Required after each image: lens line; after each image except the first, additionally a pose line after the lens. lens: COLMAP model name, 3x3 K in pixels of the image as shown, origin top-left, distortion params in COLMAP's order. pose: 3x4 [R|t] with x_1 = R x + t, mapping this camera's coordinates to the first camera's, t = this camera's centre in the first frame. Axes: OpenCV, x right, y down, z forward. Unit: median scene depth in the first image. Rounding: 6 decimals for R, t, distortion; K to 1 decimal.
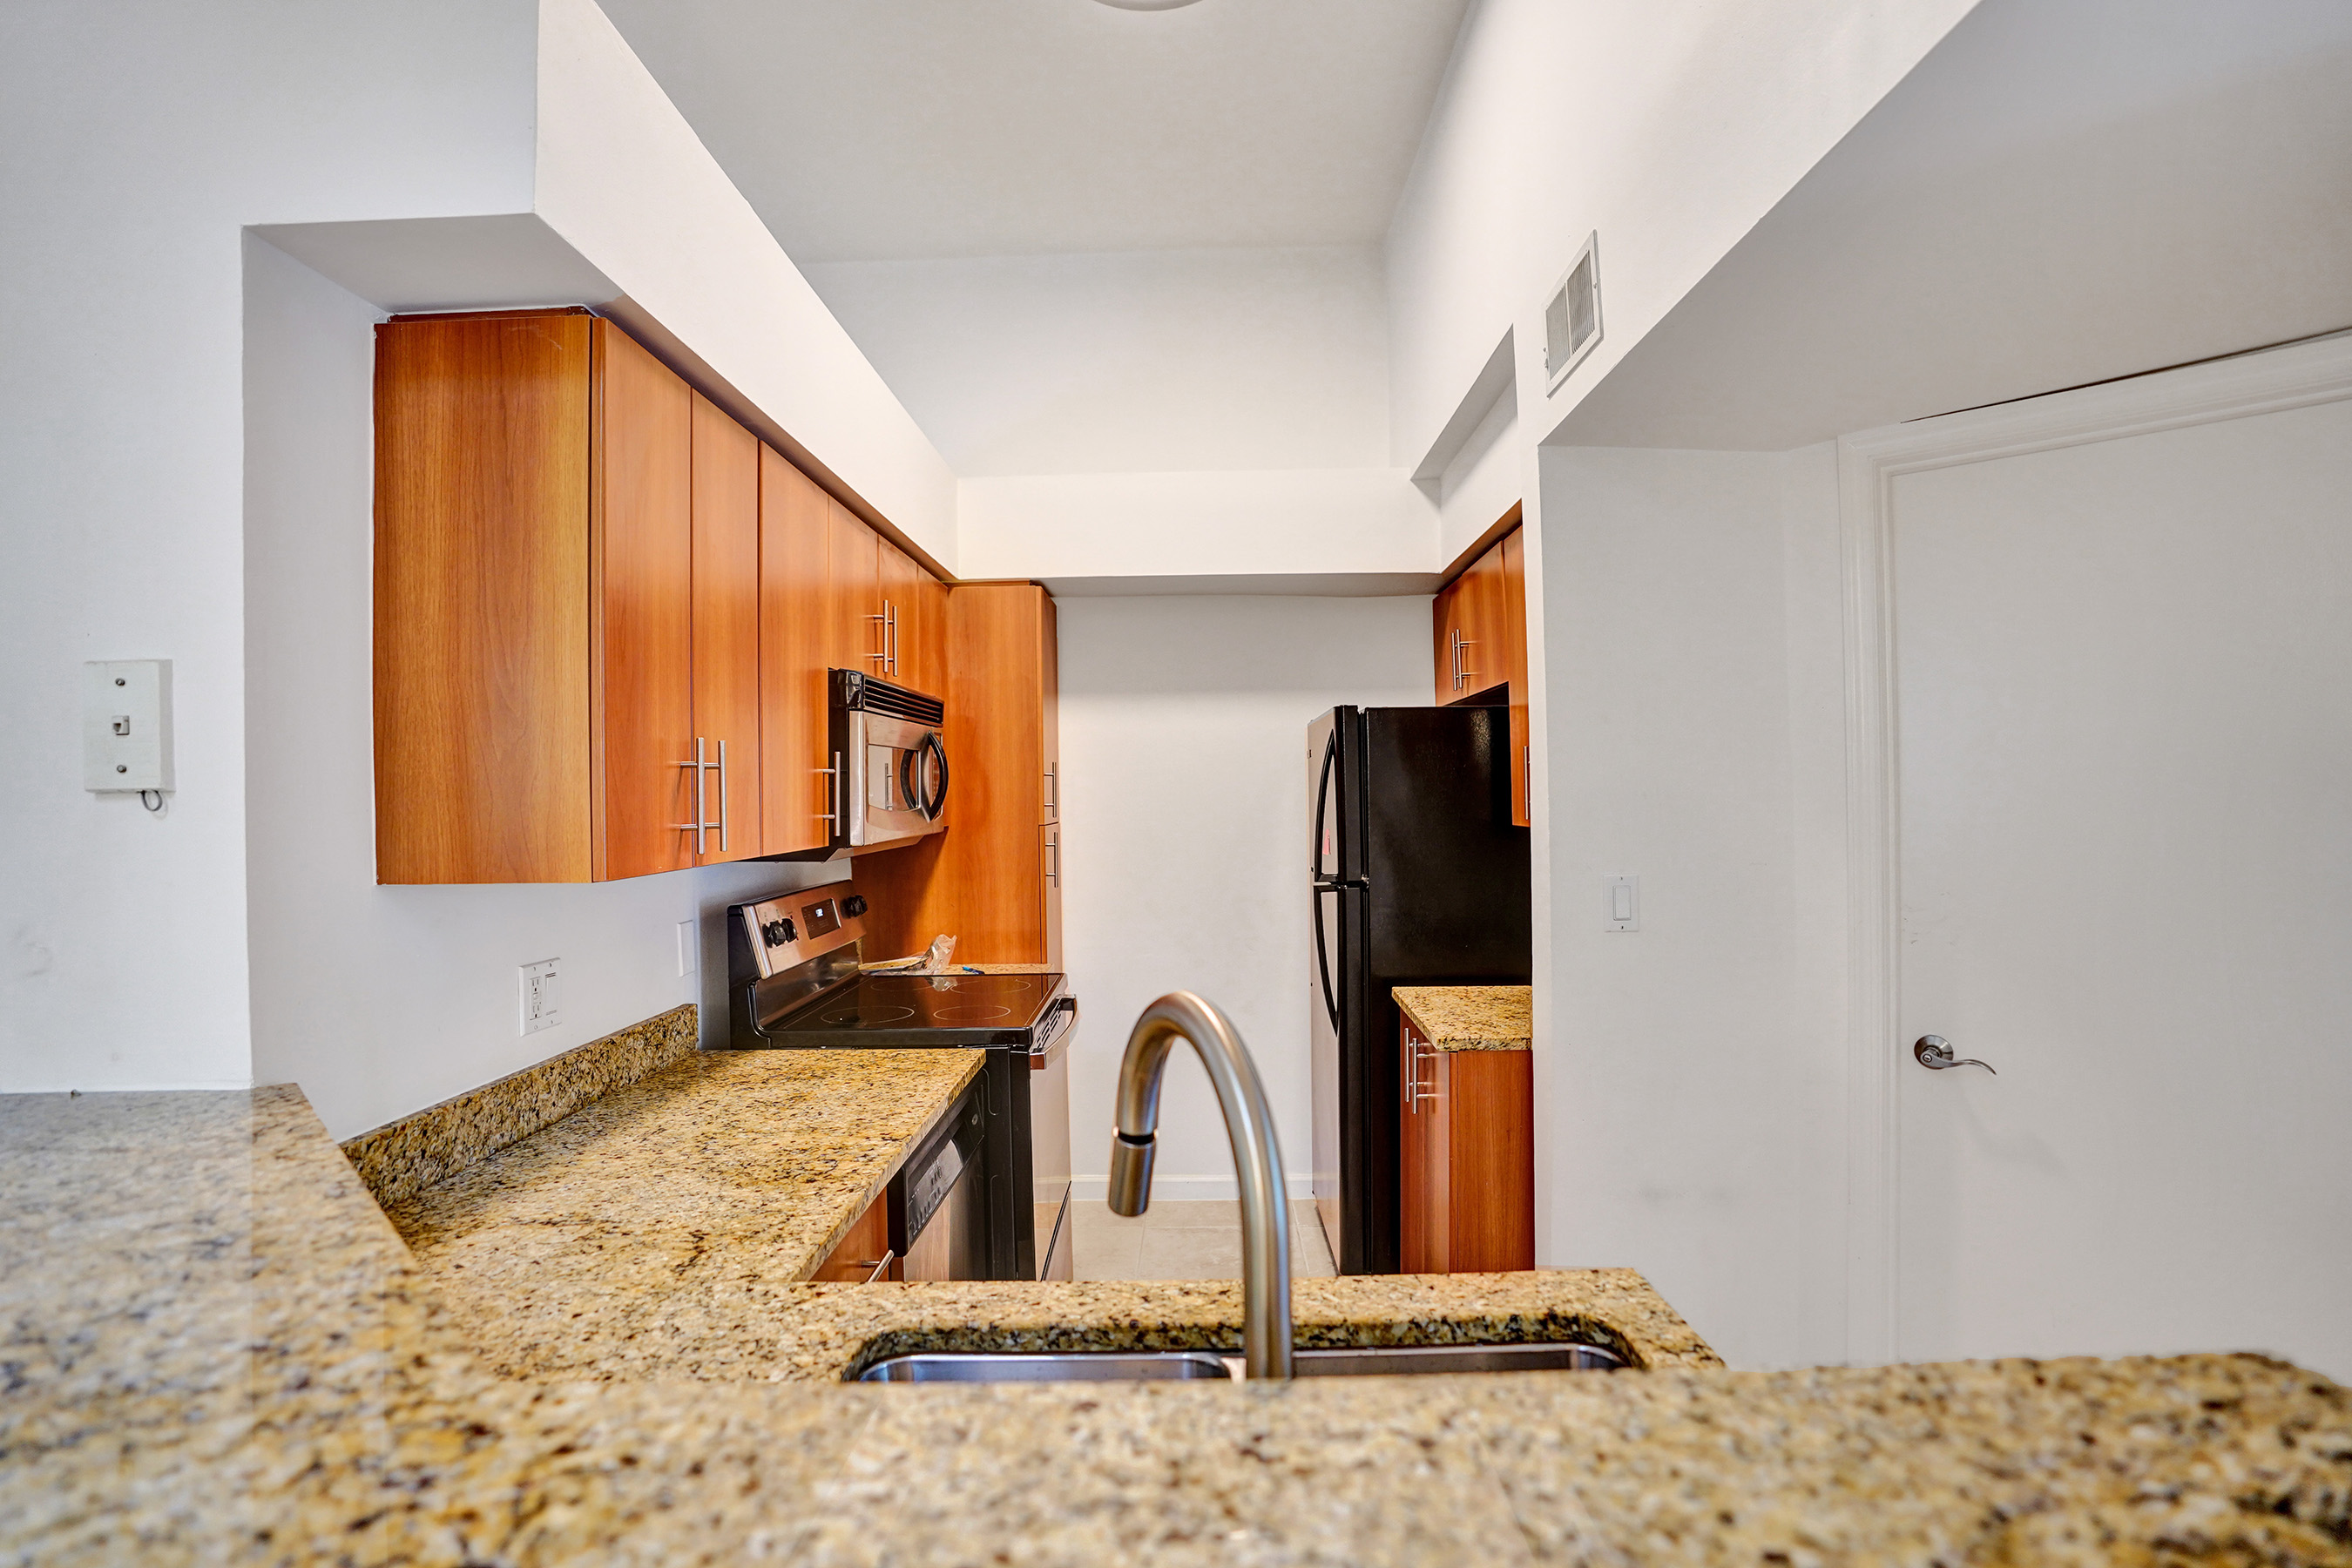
lens RADIAL K [[1111.1, 0, 1176.0], [0, 1111.1, 784.0], [0, 0, 1]] dist [-0.070654, 0.028620]
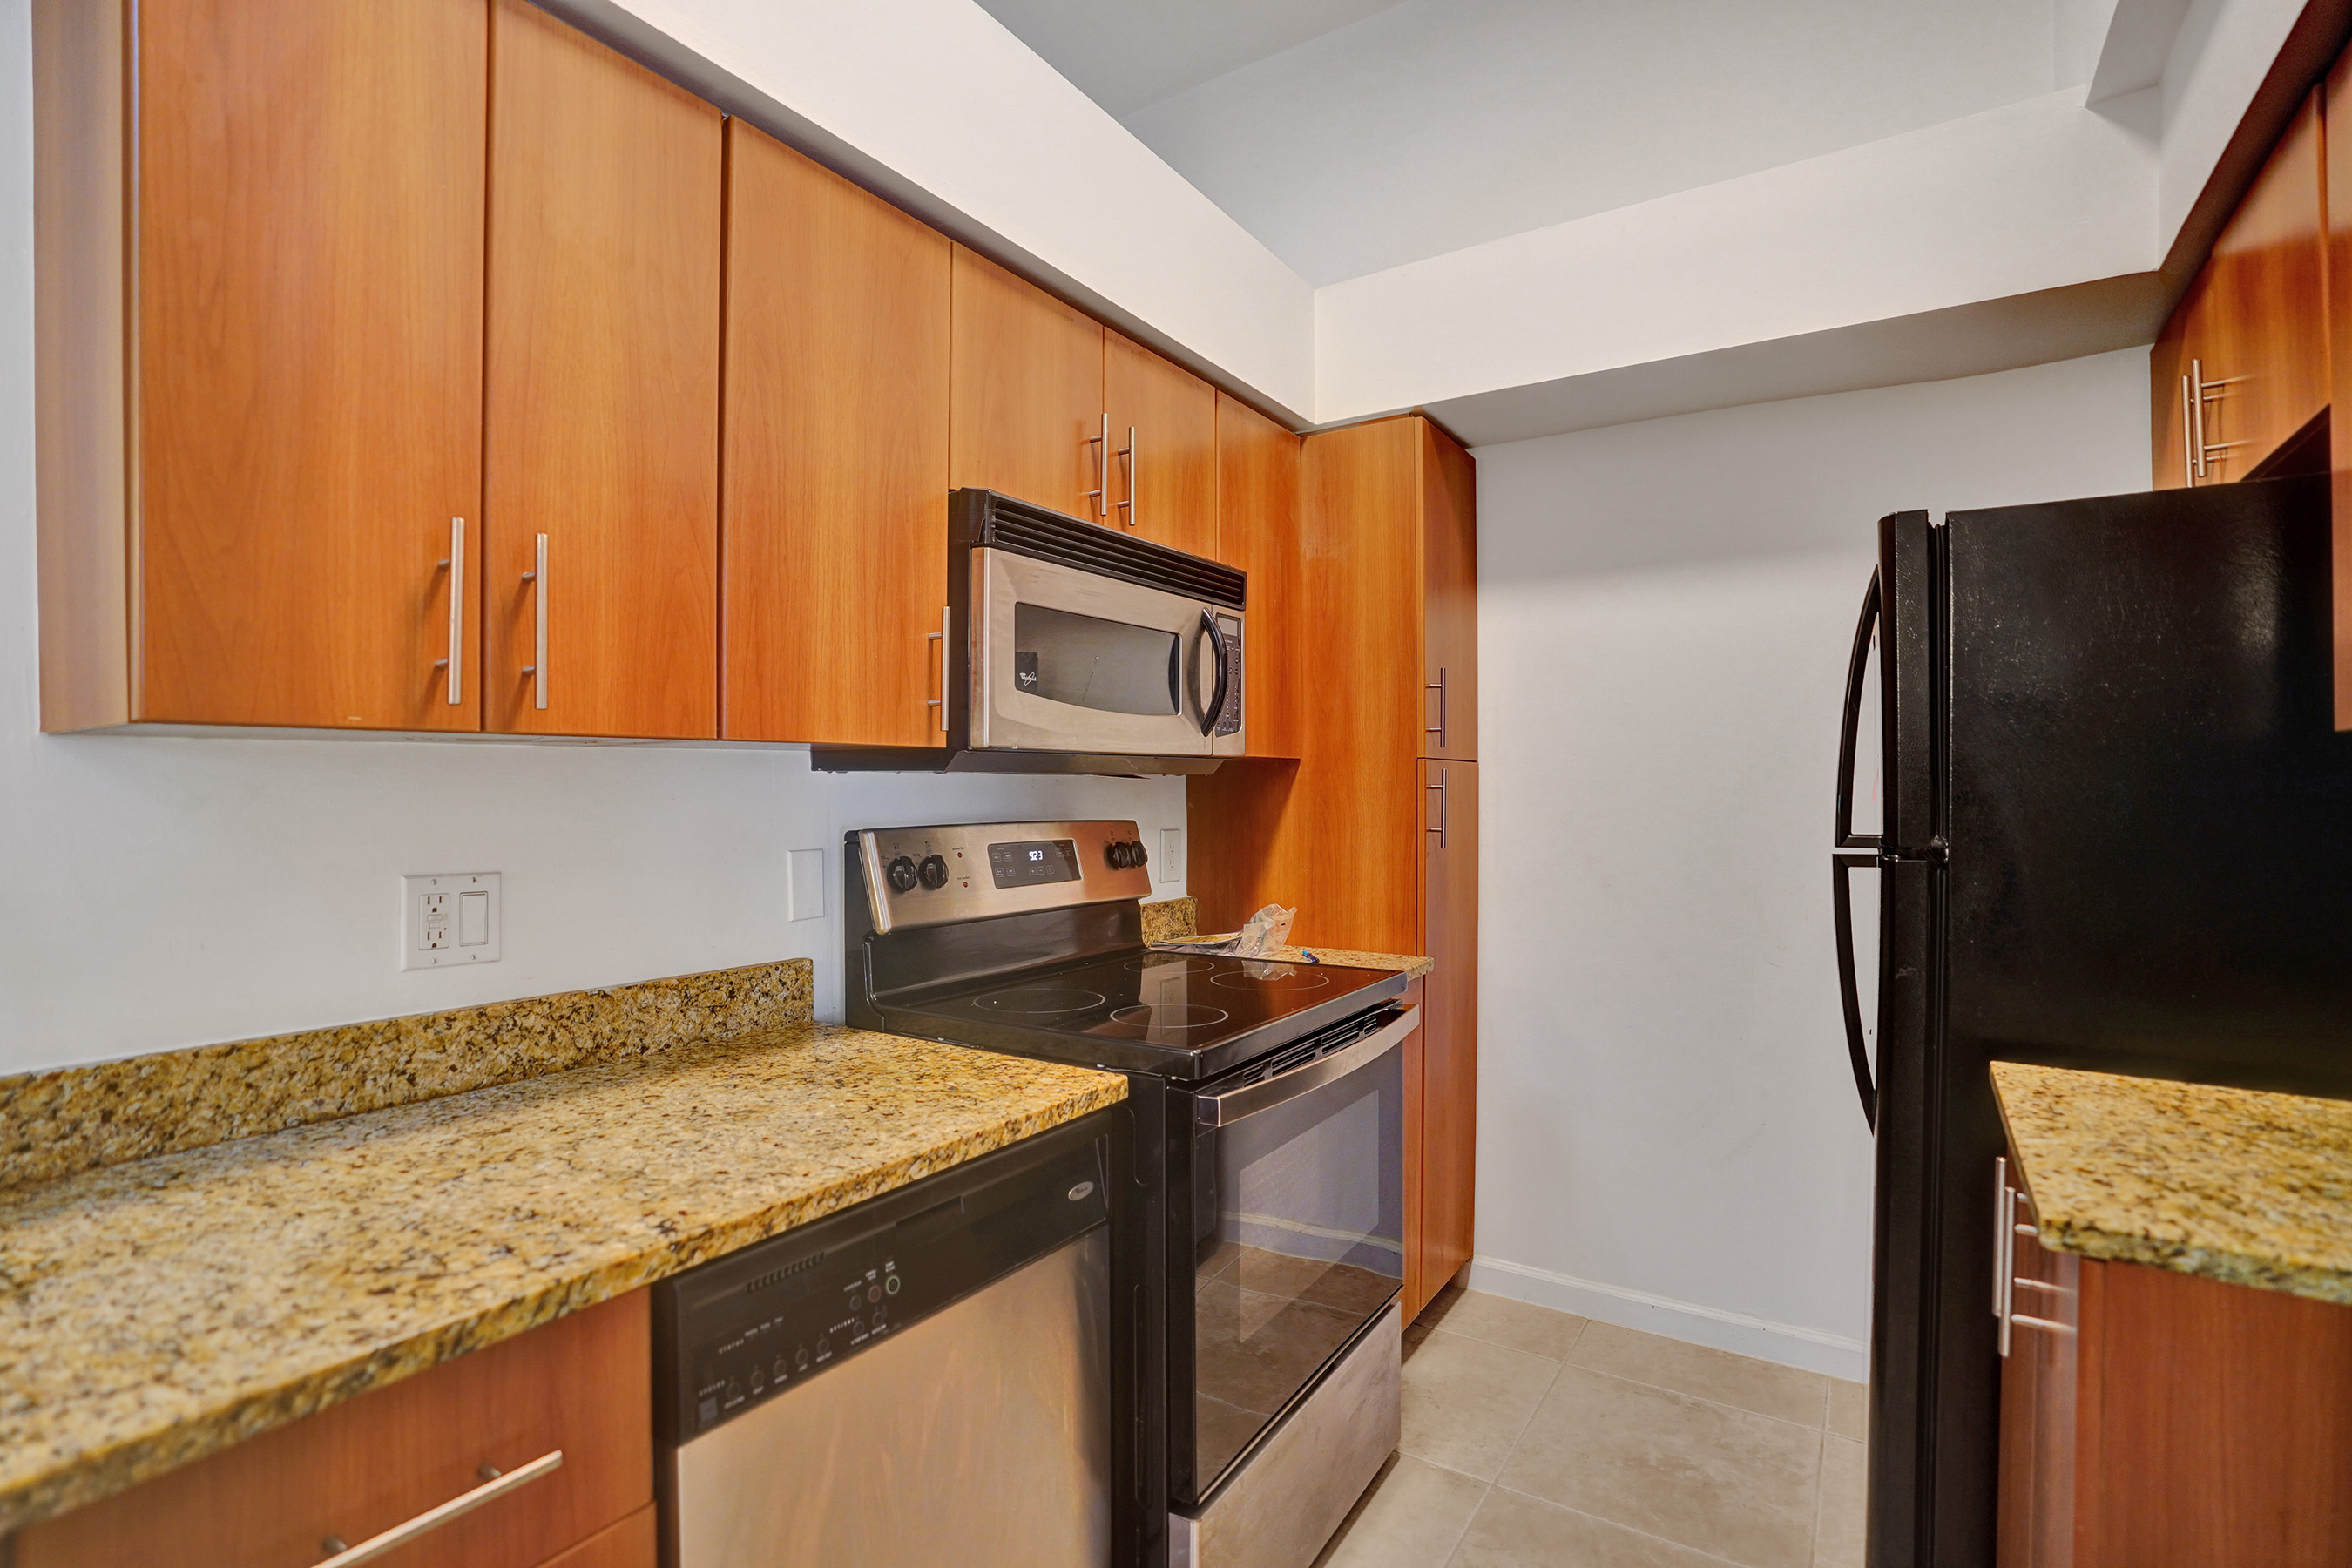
lens RADIAL K [[1089.4, 0, 1181.1], [0, 1089.4, 796.7], [0, 0, 1]] dist [-0.066827, 0.025365]
pose [[0.847655, 0.018275, -0.530233, 0.234927], [-0.008006, 0.999733, 0.021659, 0.098947], [0.530488, -0.014114, 0.847575, 0.704346]]
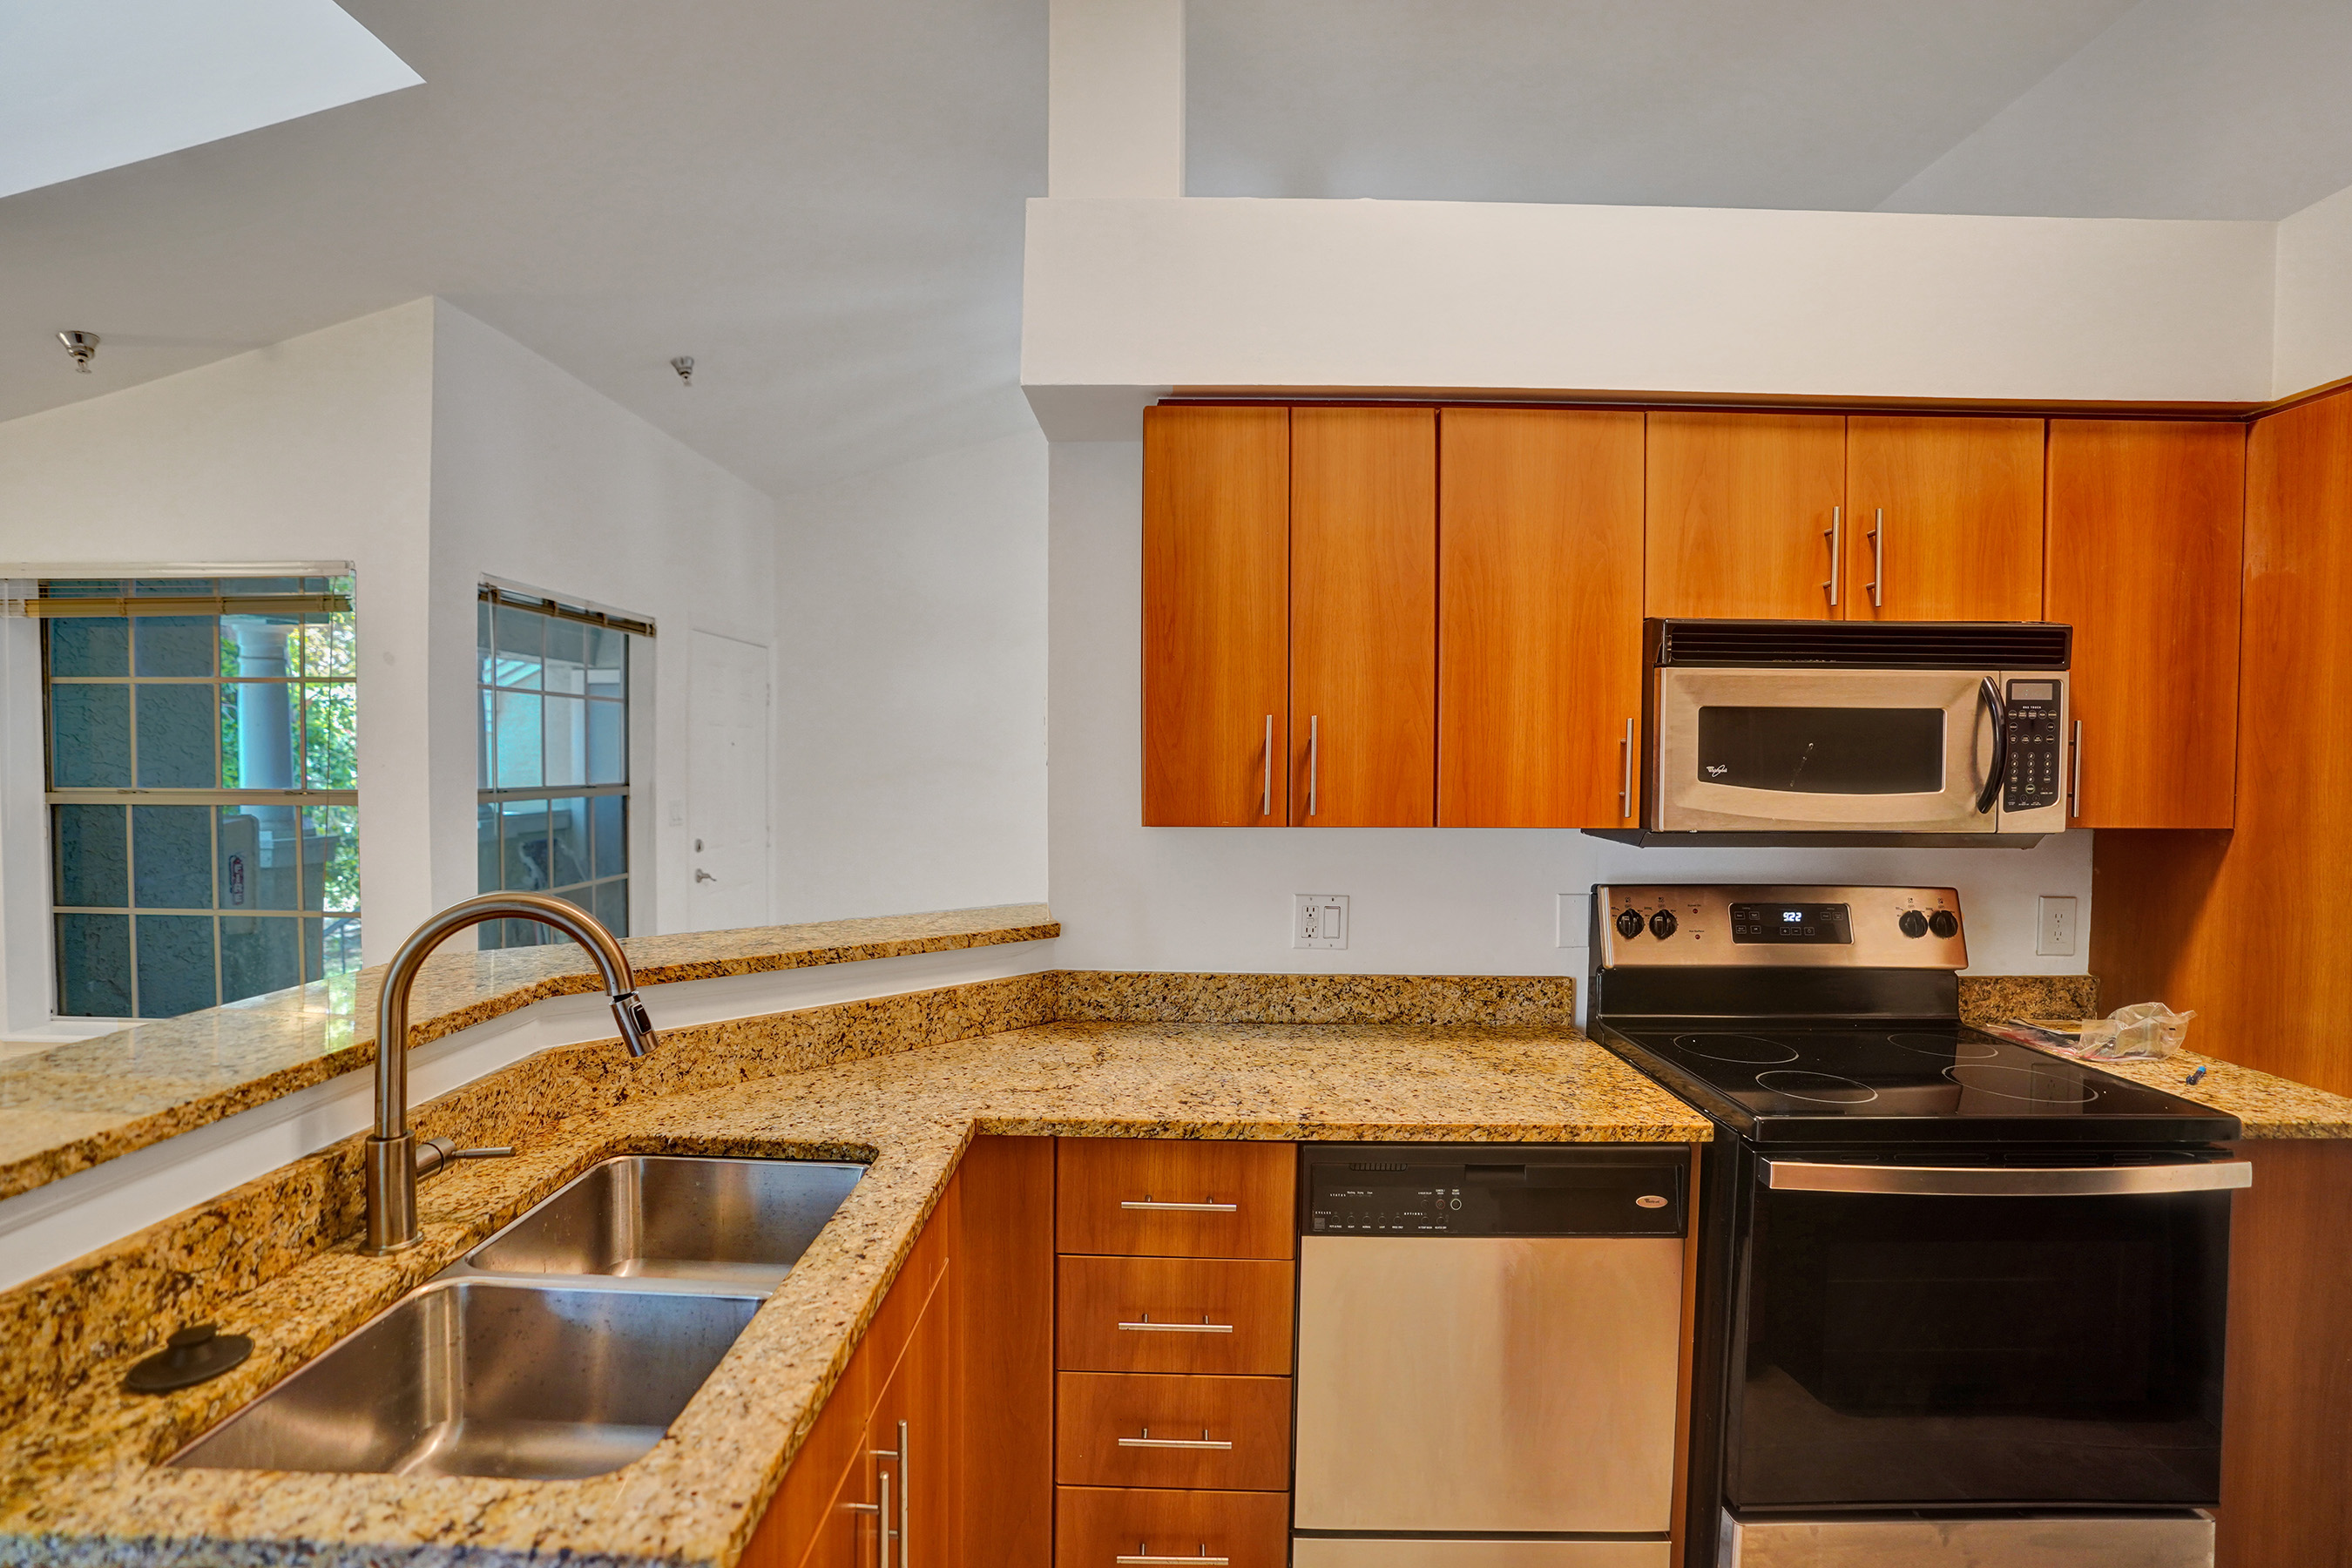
lens RADIAL K [[1111.1, 0, 1176.0], [0, 1111.1, 784.0], [0, 0, 1]] dist [-0.070654, 0.028620]
pose [[0.007202, 0.044945, -0.998963, 0.736984], [-0.001344, 0.998989, 0.044937, -0.022054], [0.999973, 0.001019, 0.007255, 0.889992]]
